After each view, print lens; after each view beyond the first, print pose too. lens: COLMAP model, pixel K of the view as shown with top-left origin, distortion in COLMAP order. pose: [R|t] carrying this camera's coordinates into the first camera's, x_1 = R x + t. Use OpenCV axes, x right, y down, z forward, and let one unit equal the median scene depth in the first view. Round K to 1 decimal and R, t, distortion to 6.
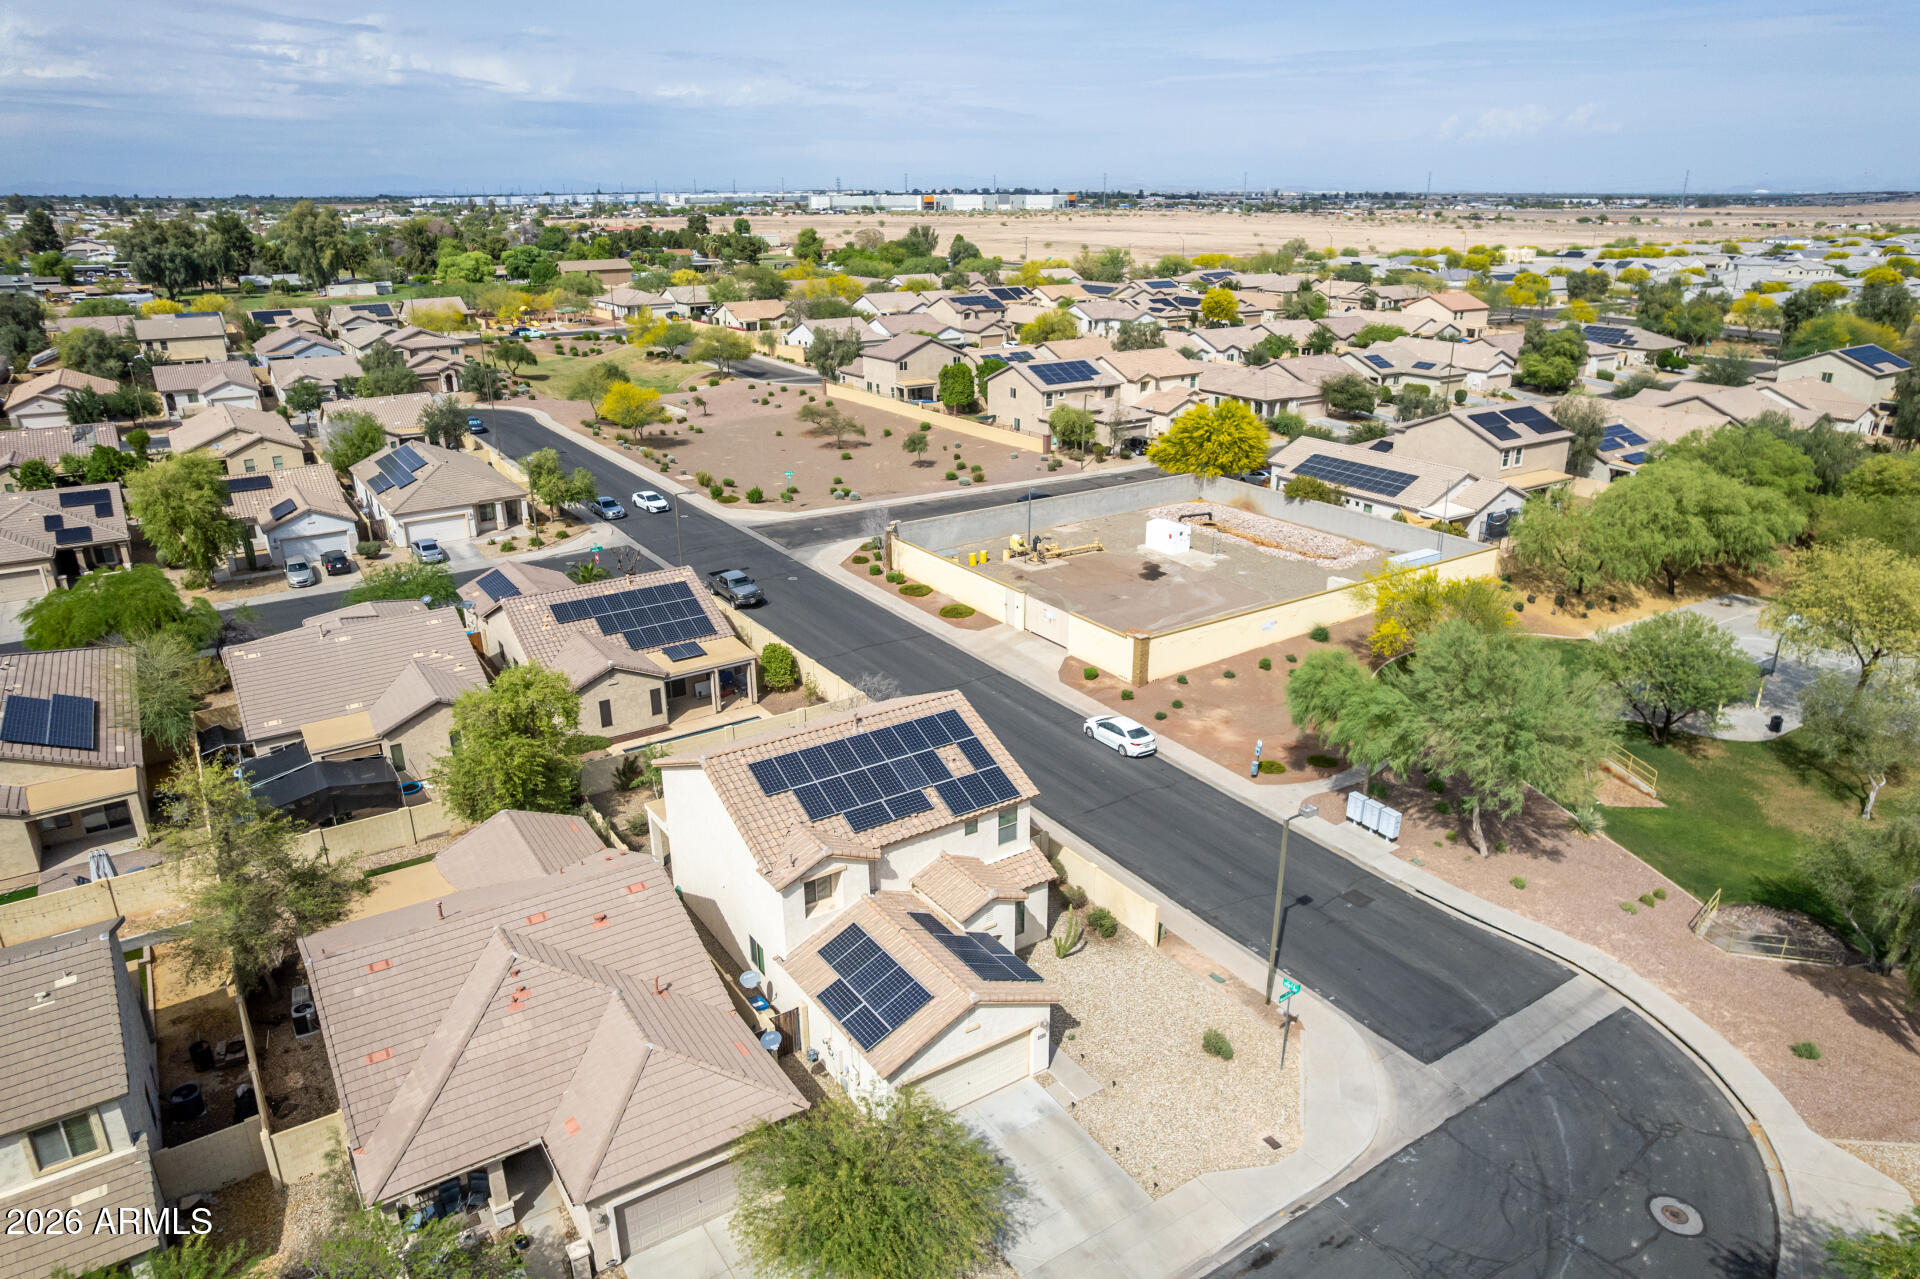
lens RADIAL K [[1231.0, 0, 964.7], [0, 1231.0, 644.2], [0, 0, 1]] dist [-0.078897, 0.072603]
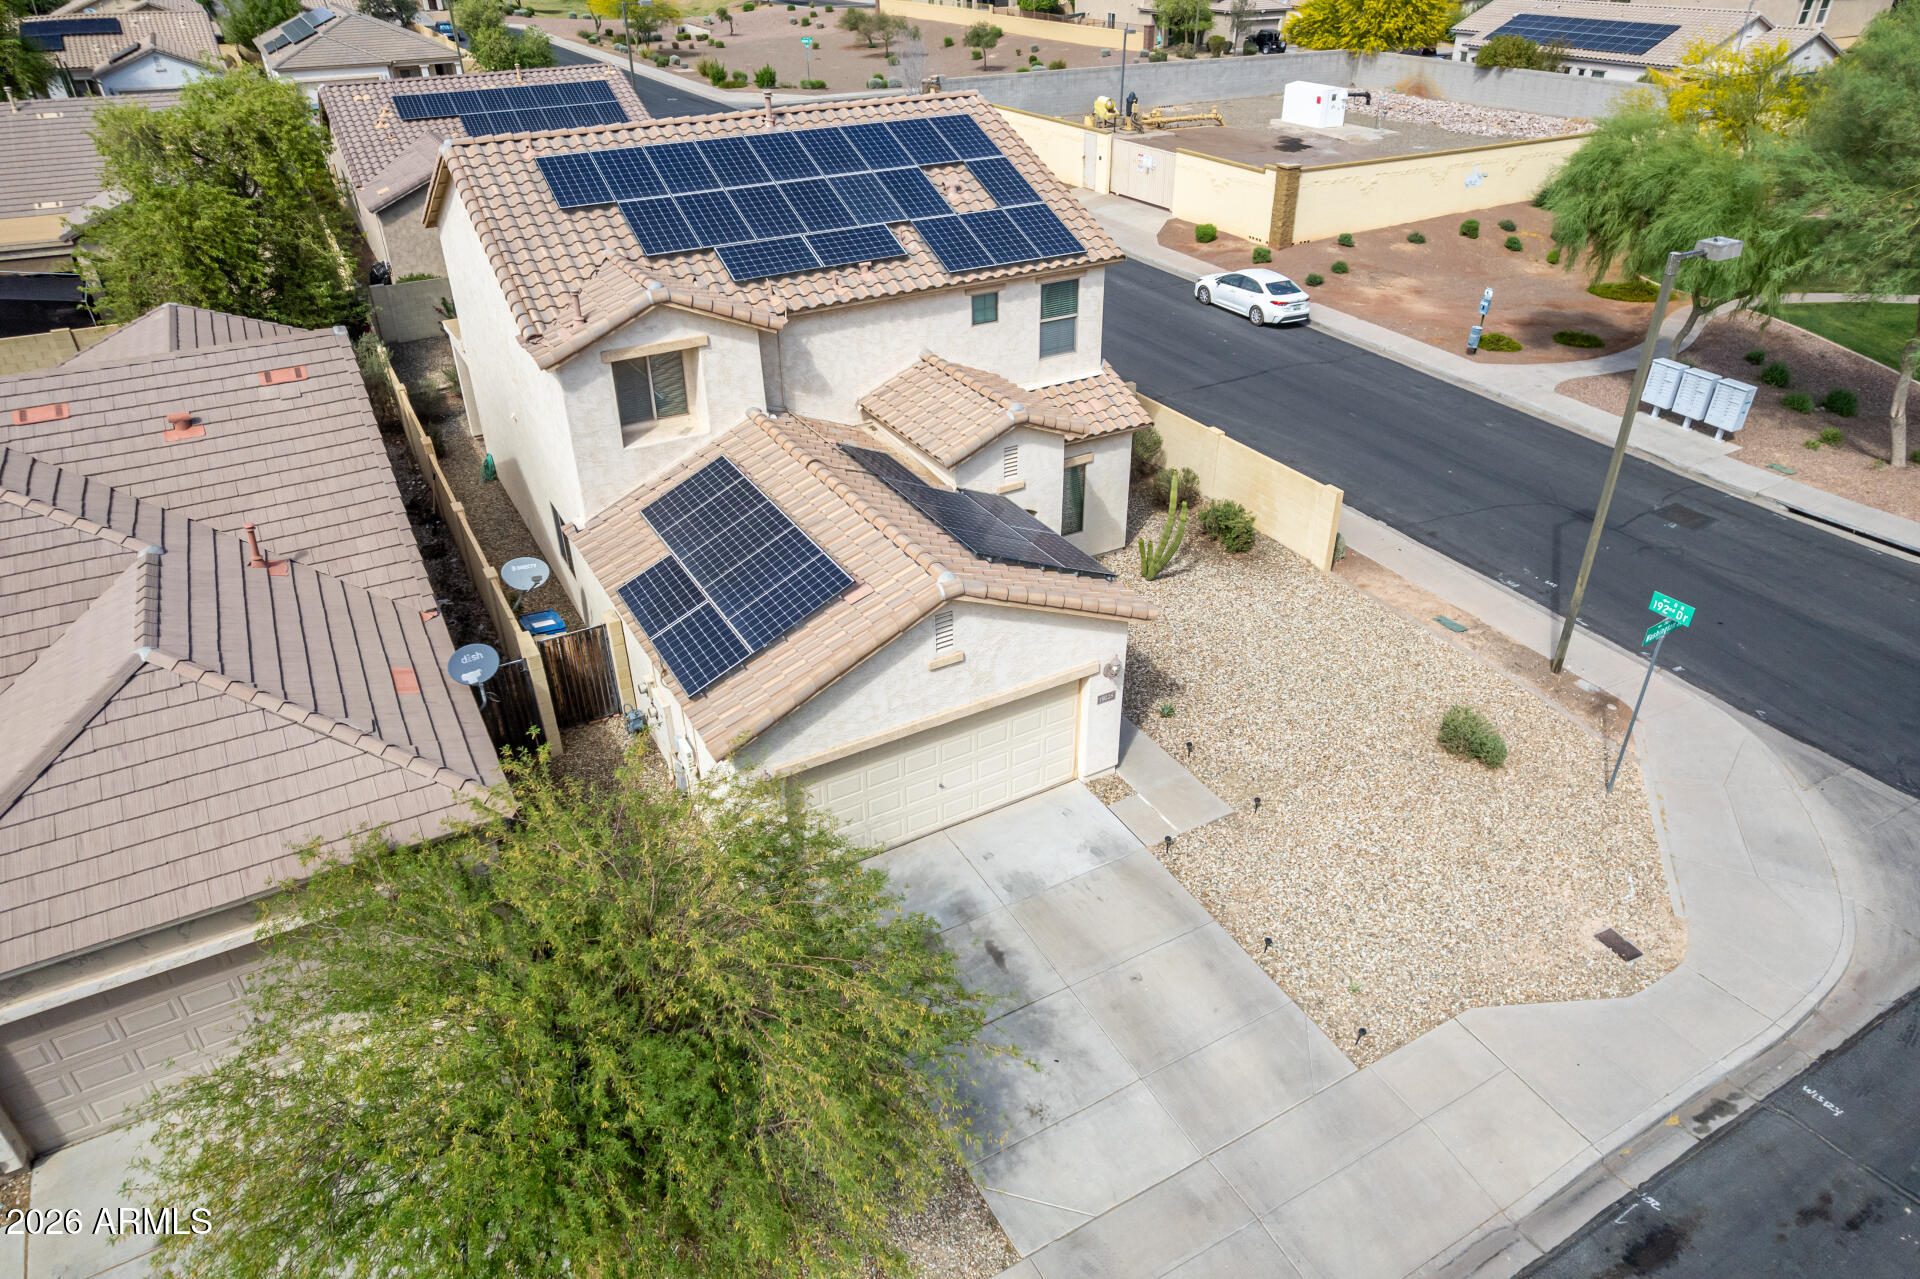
lens RADIAL K [[1231.0, 0, 964.7], [0, 1231.0, 644.2], [0, 0, 1]] dist [-0.078897, 0.072603]
pose [[0.997455, 0.035563, -0.061791, 0.022764], [-0.022707, 0.980041, 0.197493, 0.127253], [0.067581, -0.195588, 0.978355, 0.329785]]
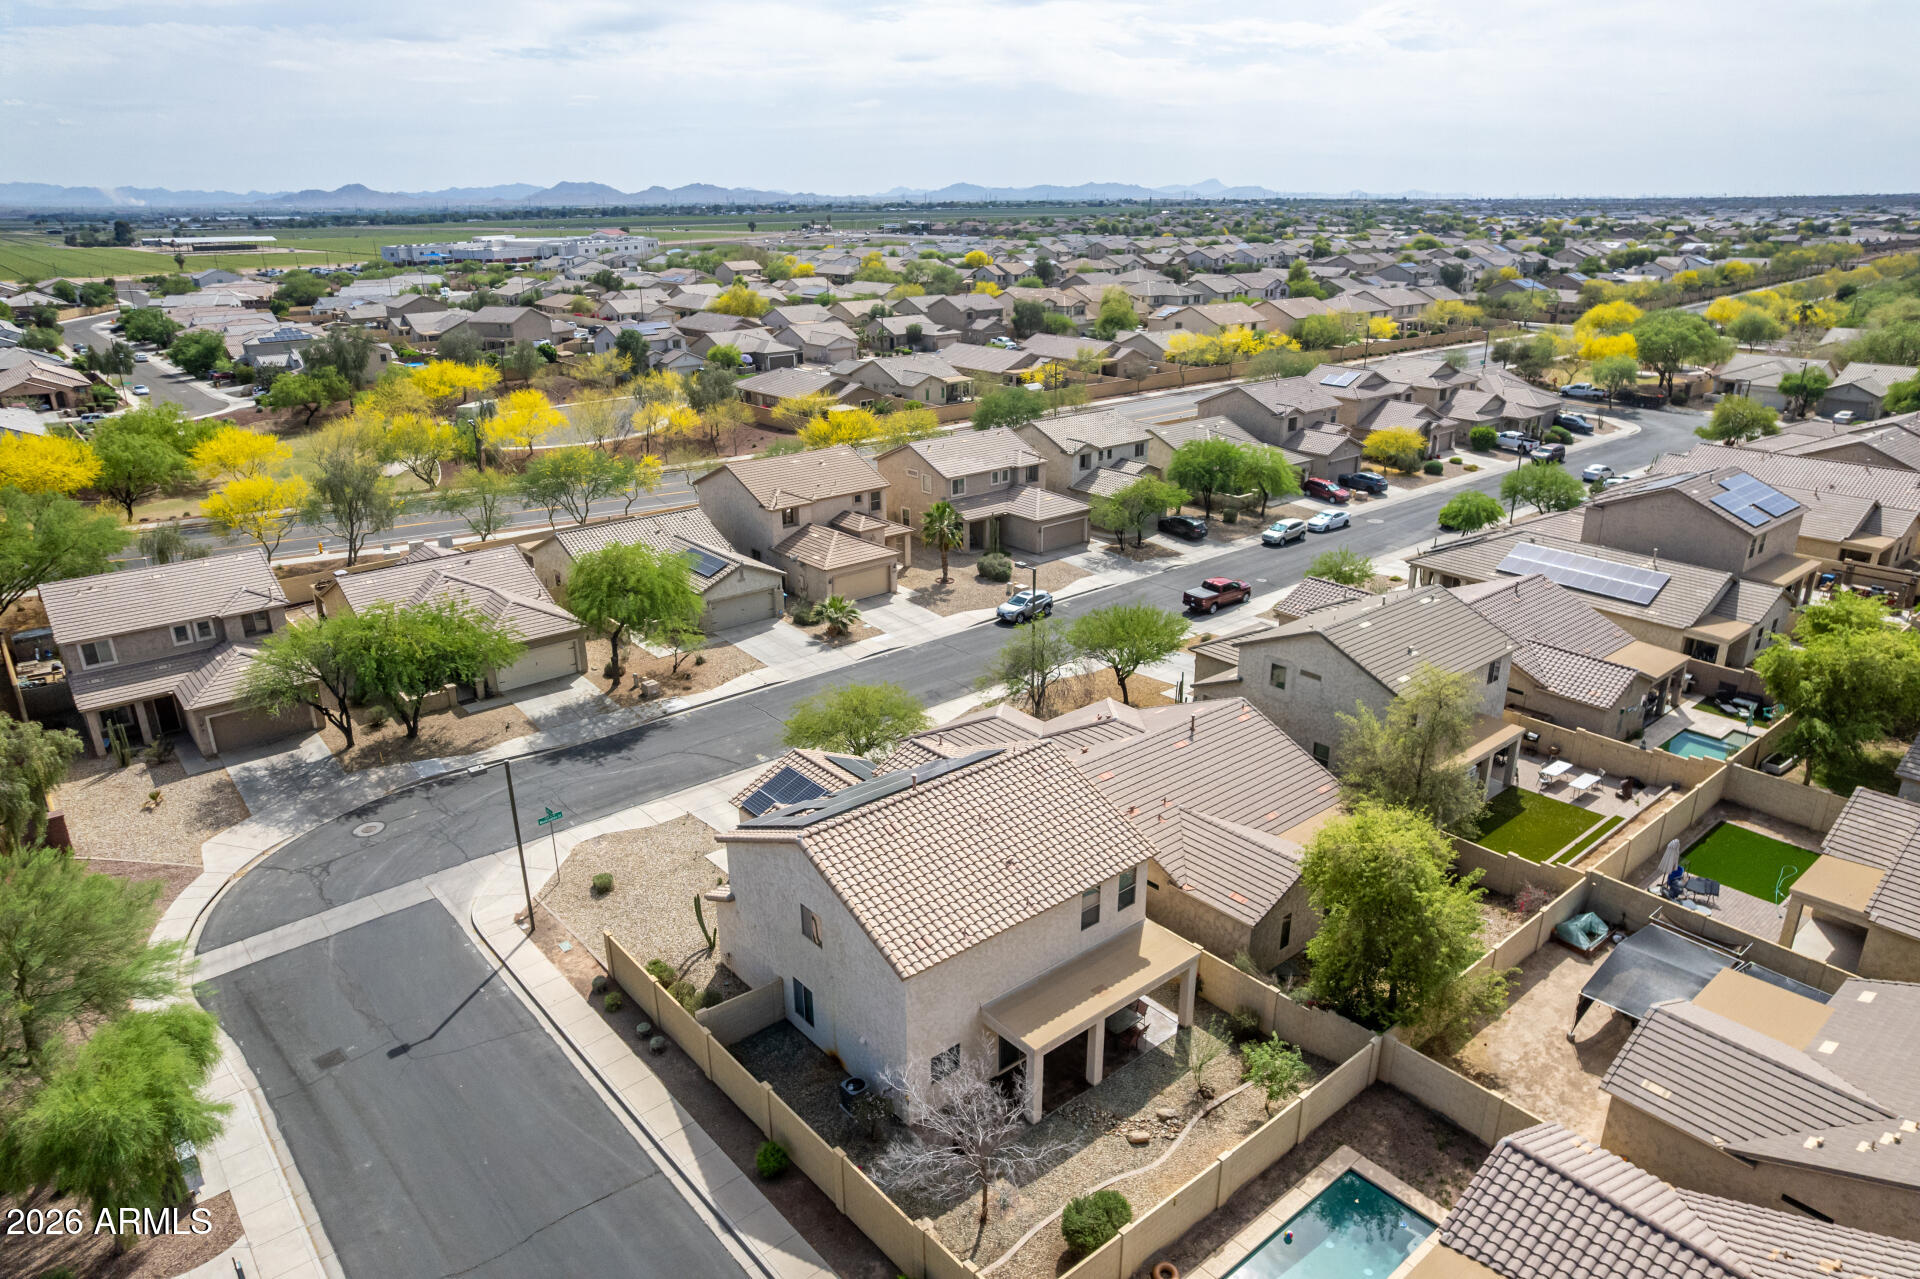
lens RADIAL K [[1231.0, 0, 964.7], [0, 1231.0, 644.2], [0, 0, 1]] dist [-0.078897, 0.072603]
pose [[-0.992888, 0.050697, -0.107718, -0.025706], [-0.031756, 0.759233, 0.650043, -0.427862], [0.114738, 0.648841, -0.752224, 1.149315]]
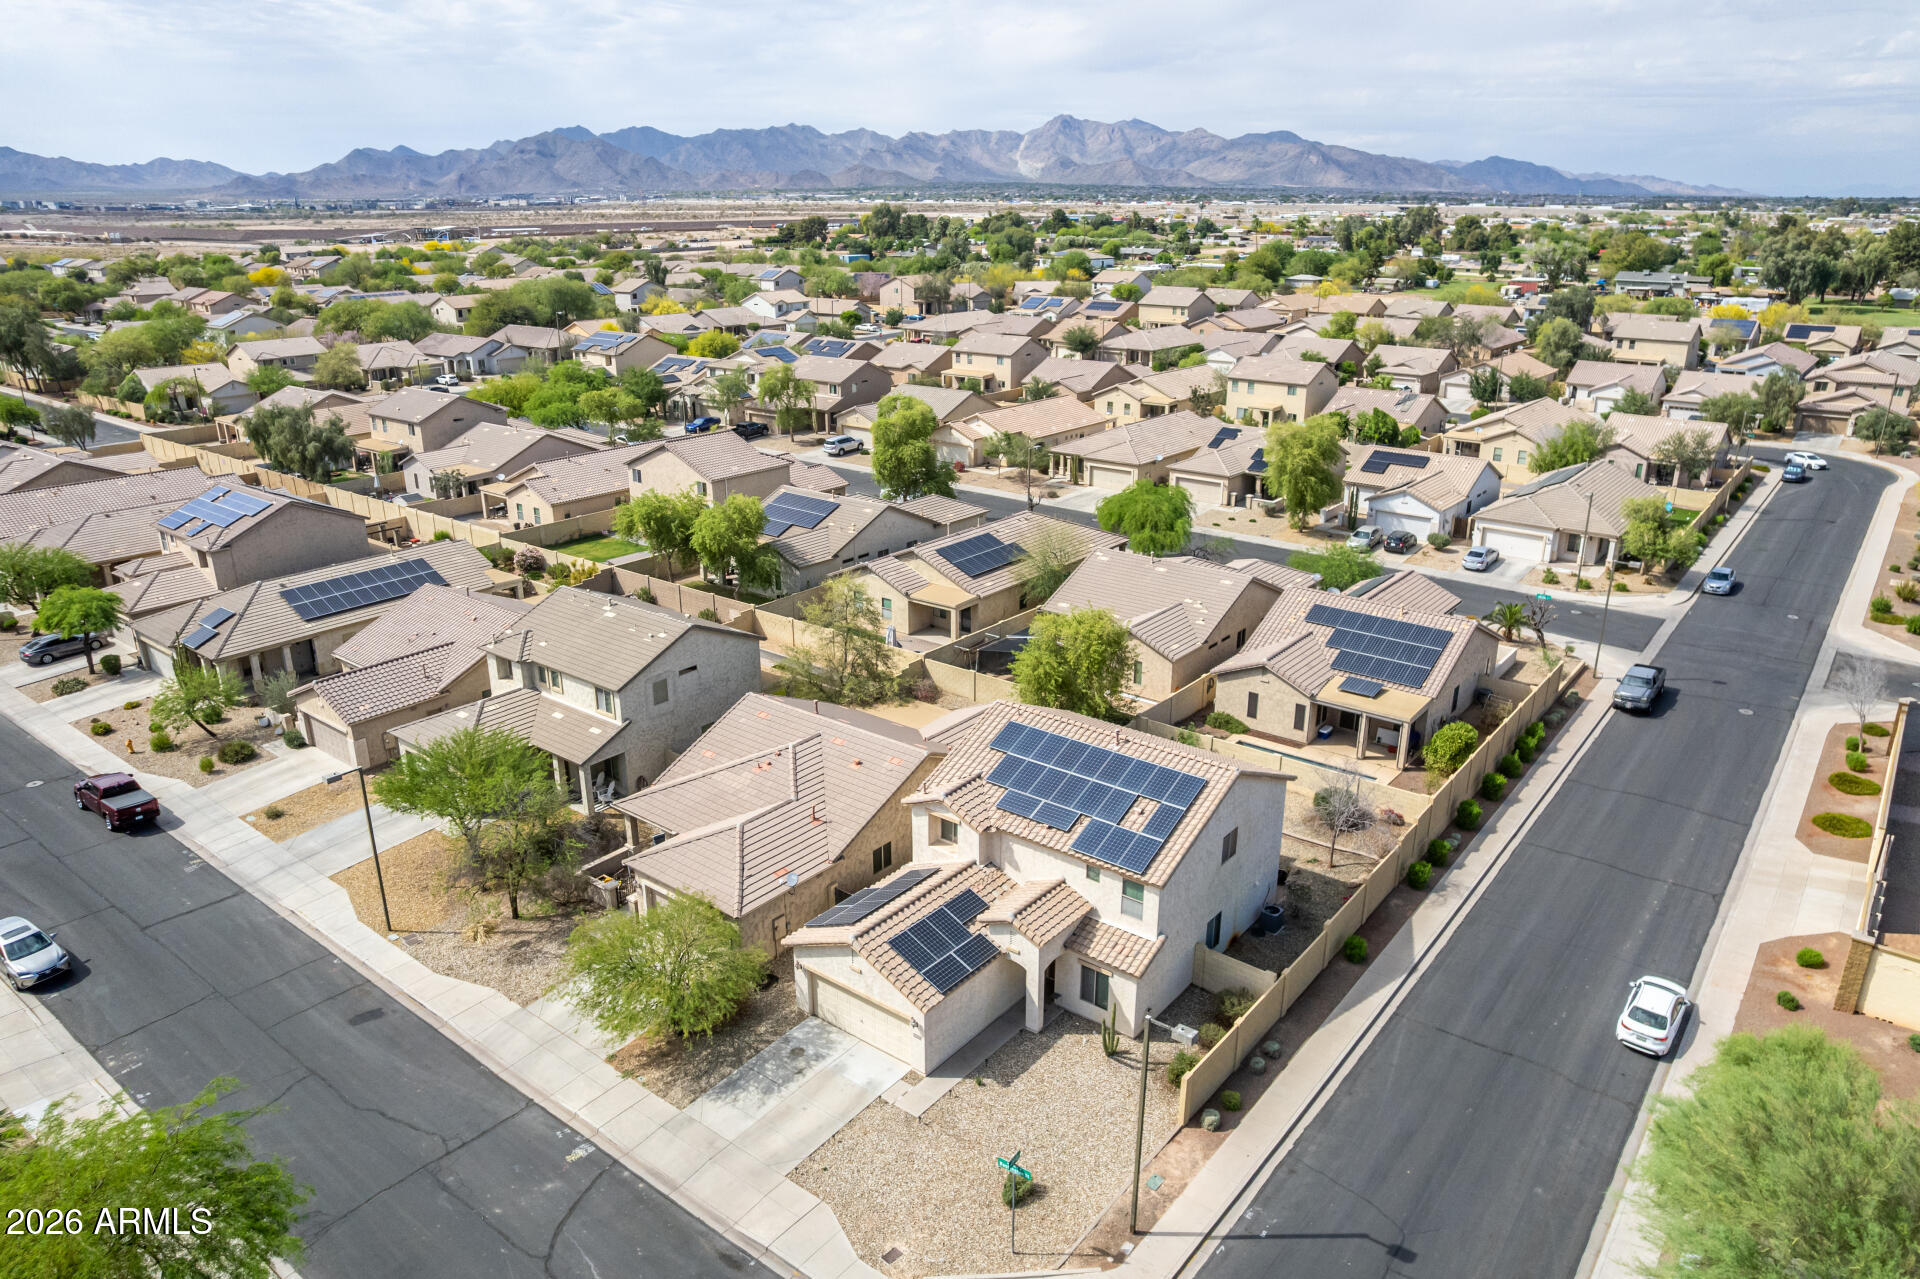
lens RADIAL K [[1268.7, 0, 963.1], [0, 1268.7, 639.9], [0, 0, 1]] dist [-0.062172, 0.041783]
pose [[0.312439, 0.320844, -0.894115, 0.556437], [-0.332717, 0.918574, 0.213356, -0.137600], [0.889765, 0.230827, 0.393749, 0.323581]]
